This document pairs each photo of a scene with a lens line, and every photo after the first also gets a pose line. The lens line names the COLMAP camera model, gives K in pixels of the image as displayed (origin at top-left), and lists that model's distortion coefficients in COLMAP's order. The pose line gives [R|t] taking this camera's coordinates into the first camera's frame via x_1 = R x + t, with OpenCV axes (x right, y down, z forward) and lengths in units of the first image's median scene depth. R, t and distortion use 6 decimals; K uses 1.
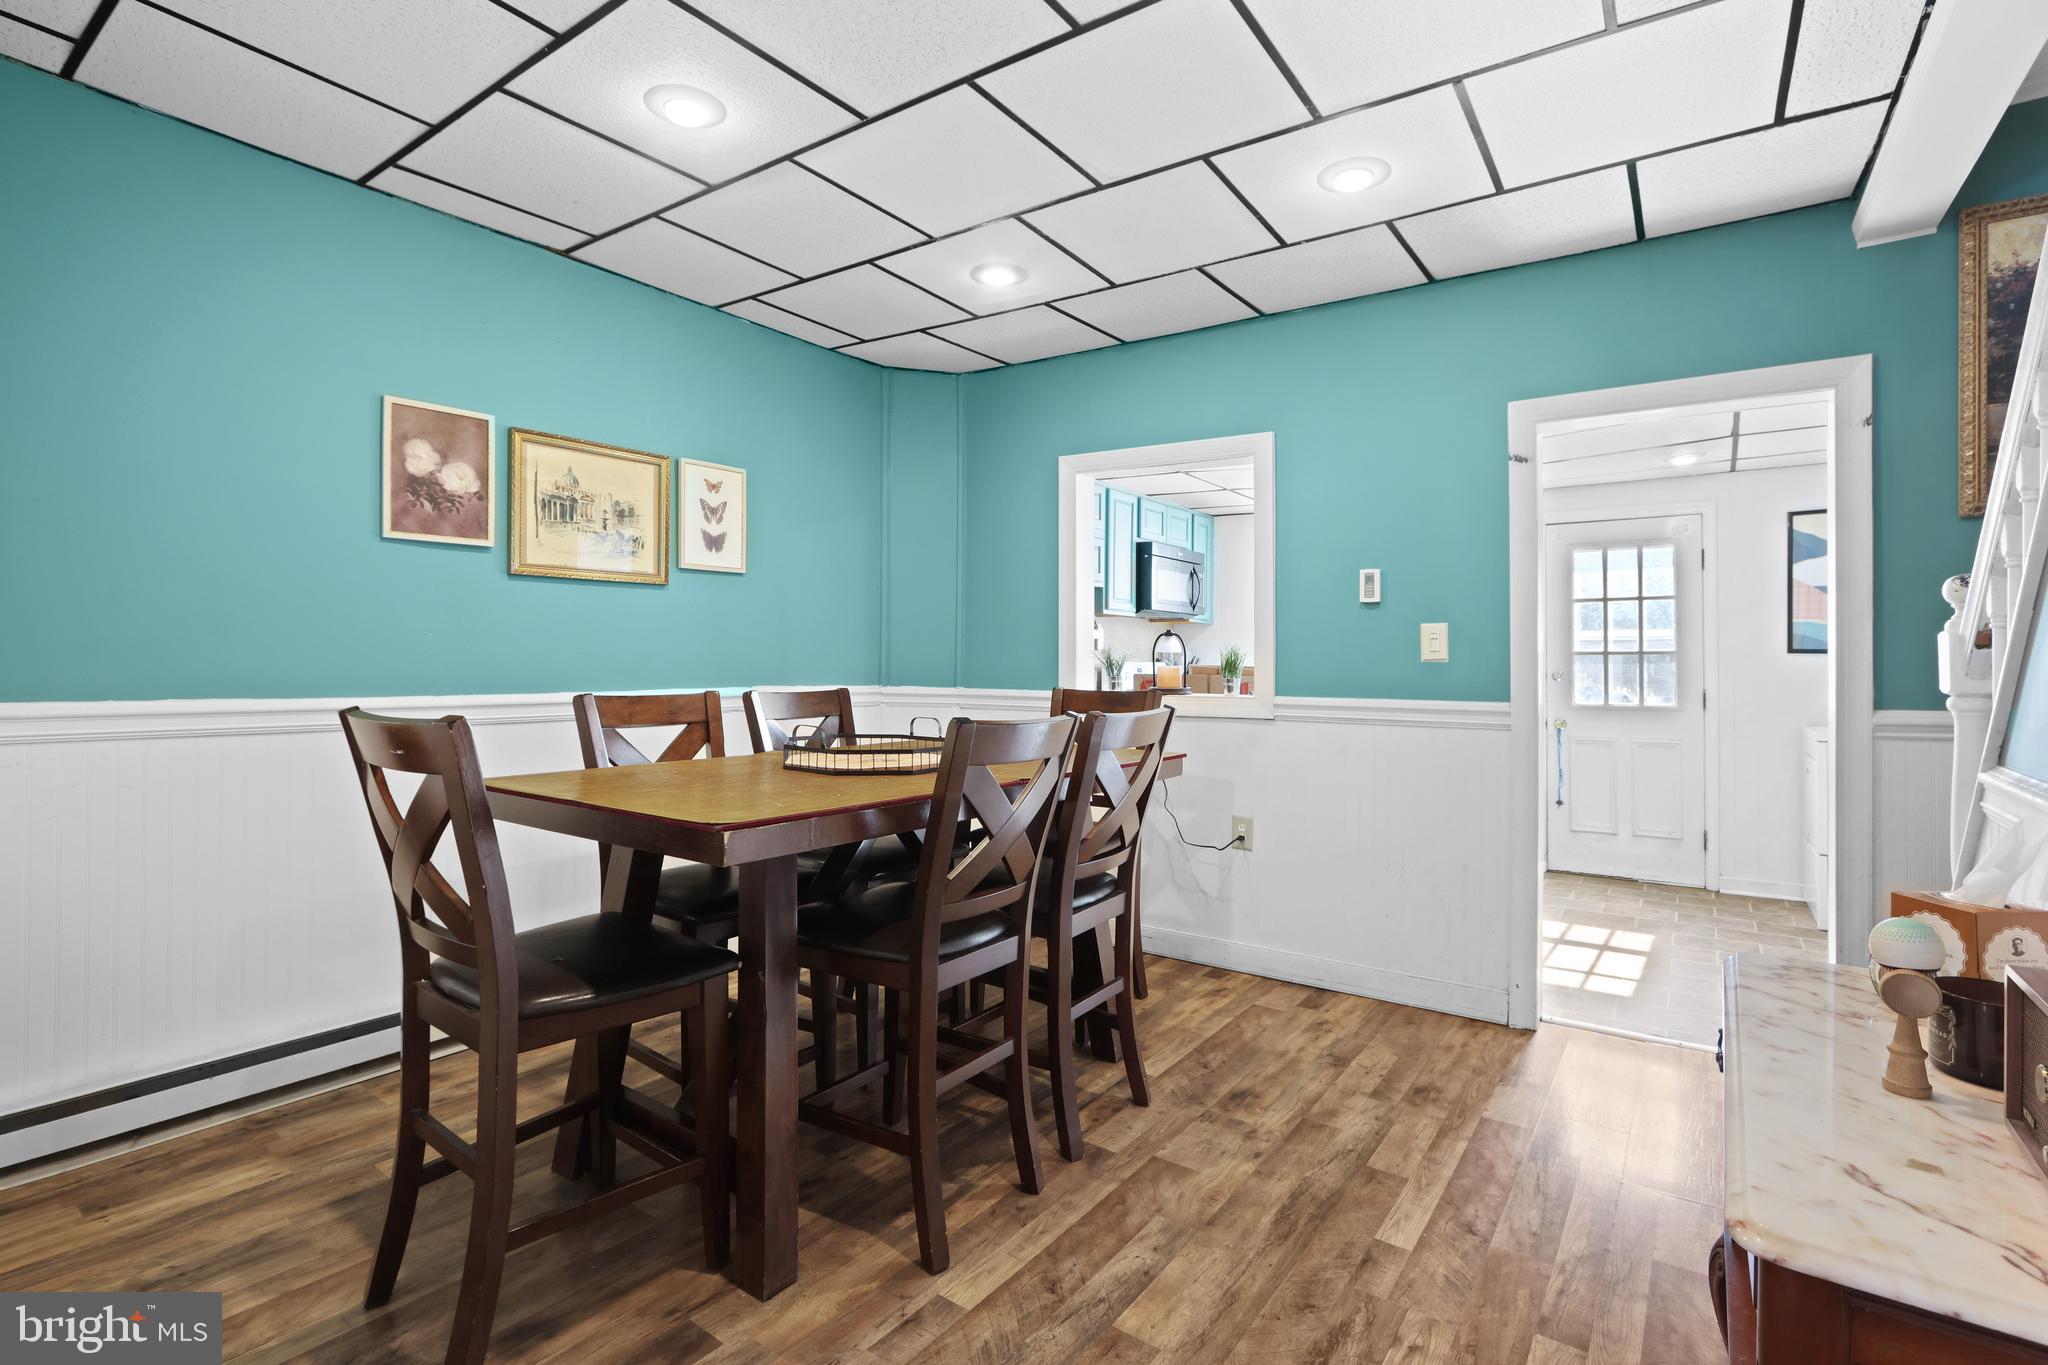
lens RADIAL K [[961.1, 0, 1006.9], [0, 961.1, 651.3], [0, 0, 1]] dist [-0.017324, 0.002219]
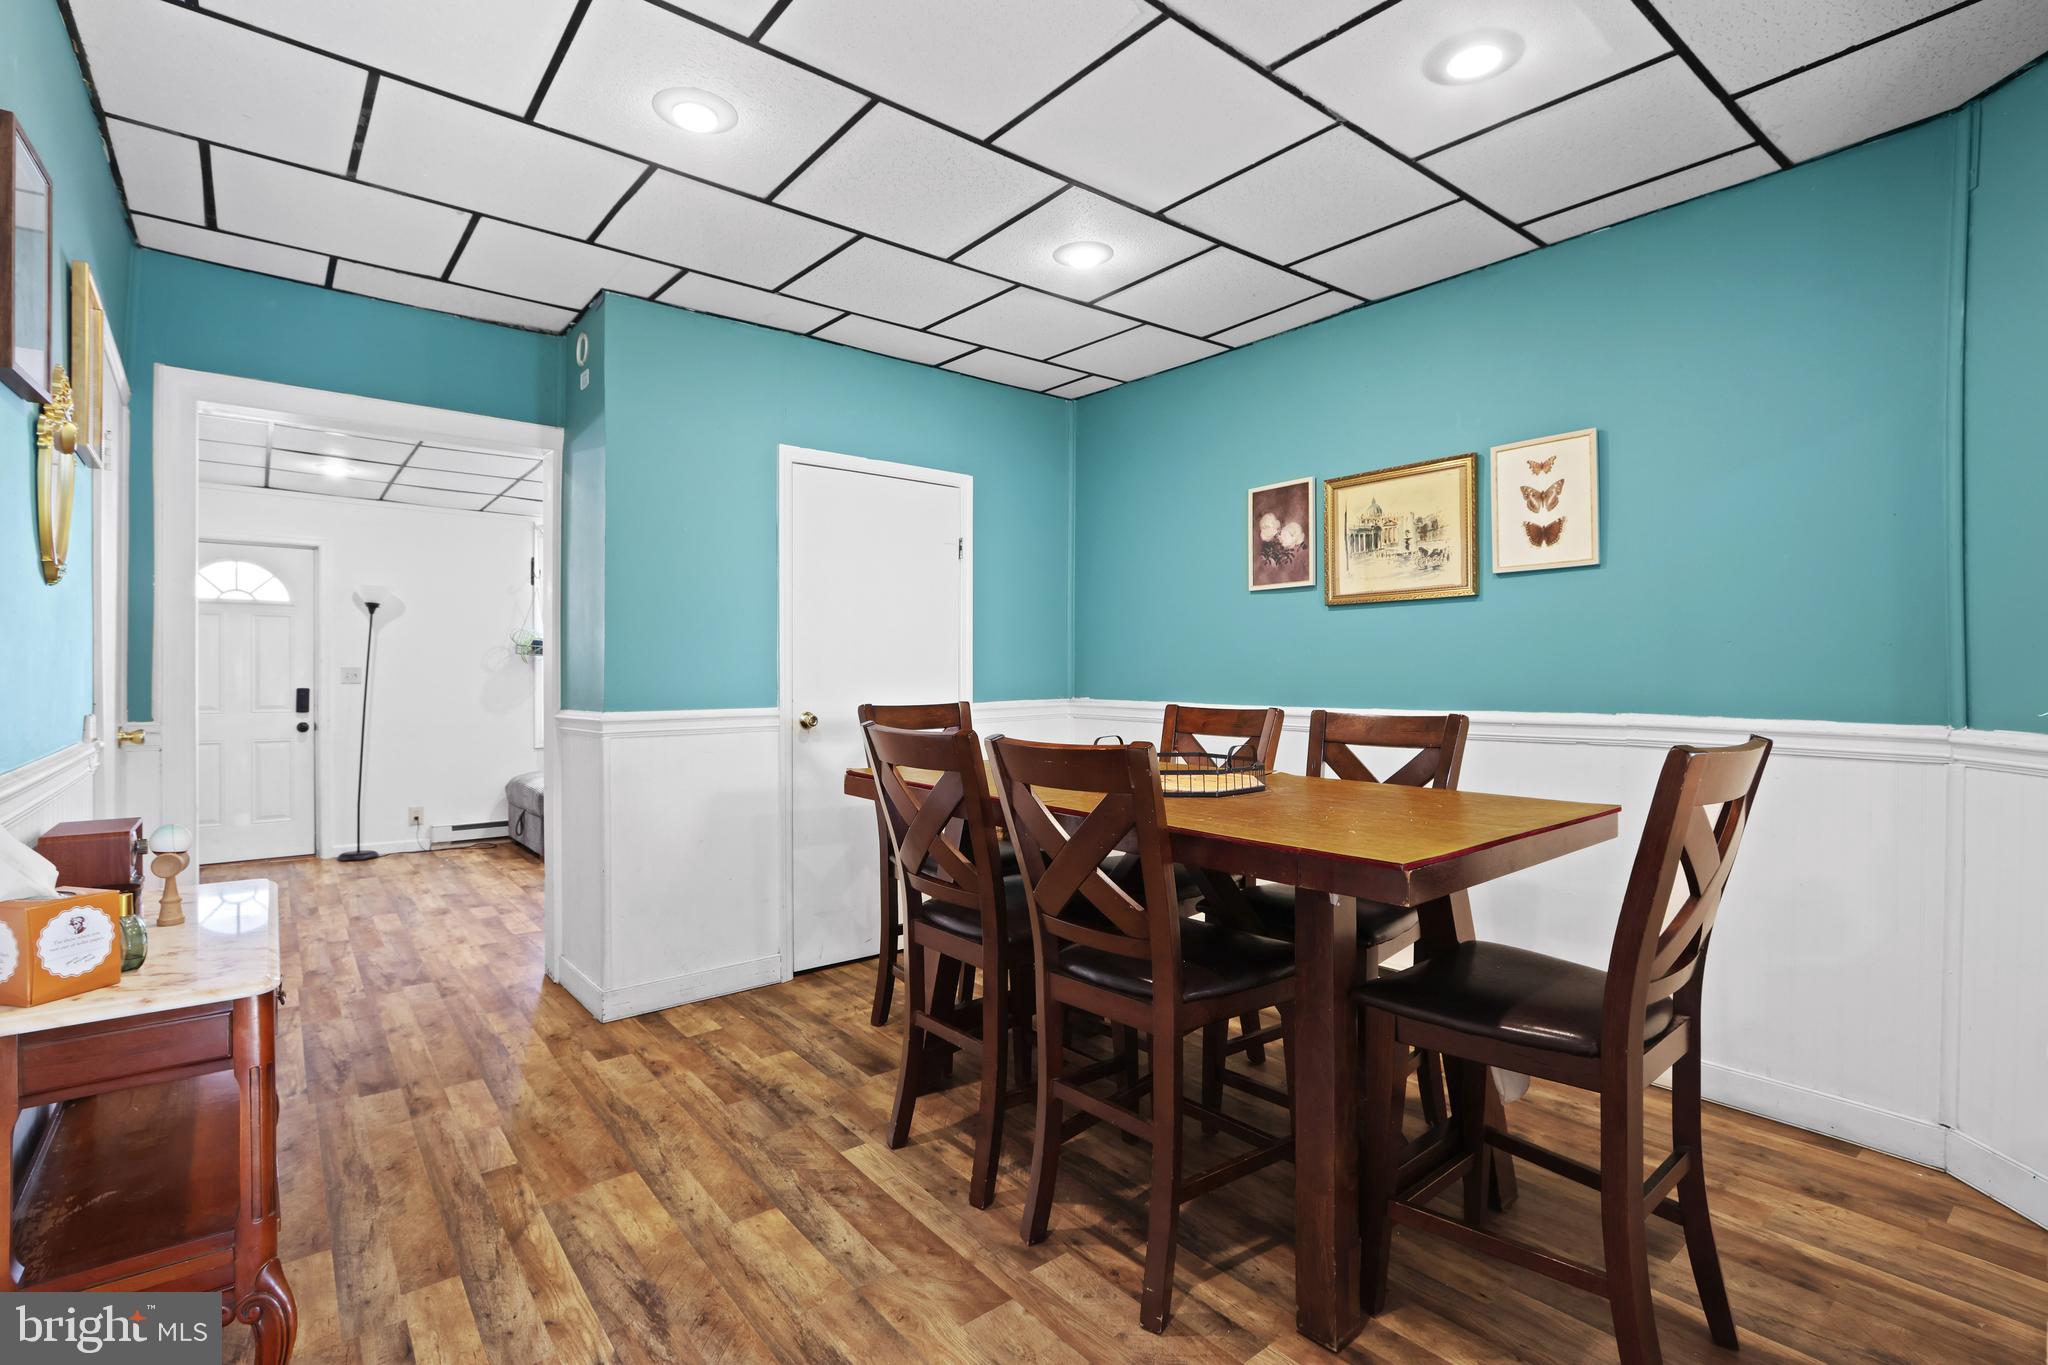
lens RADIAL K [[961.1, 0, 1035.7], [0, 961.1, 679.3], [0, 0, 1]] dist [-0.017324, 0.002219]
pose [[-0.249820, -0.001163, -0.968292, 0.731447], [0.008439, 0.999959, -0.003378, 0.011199], [0.968256, -0.009015, -0.249800, 0.971195]]
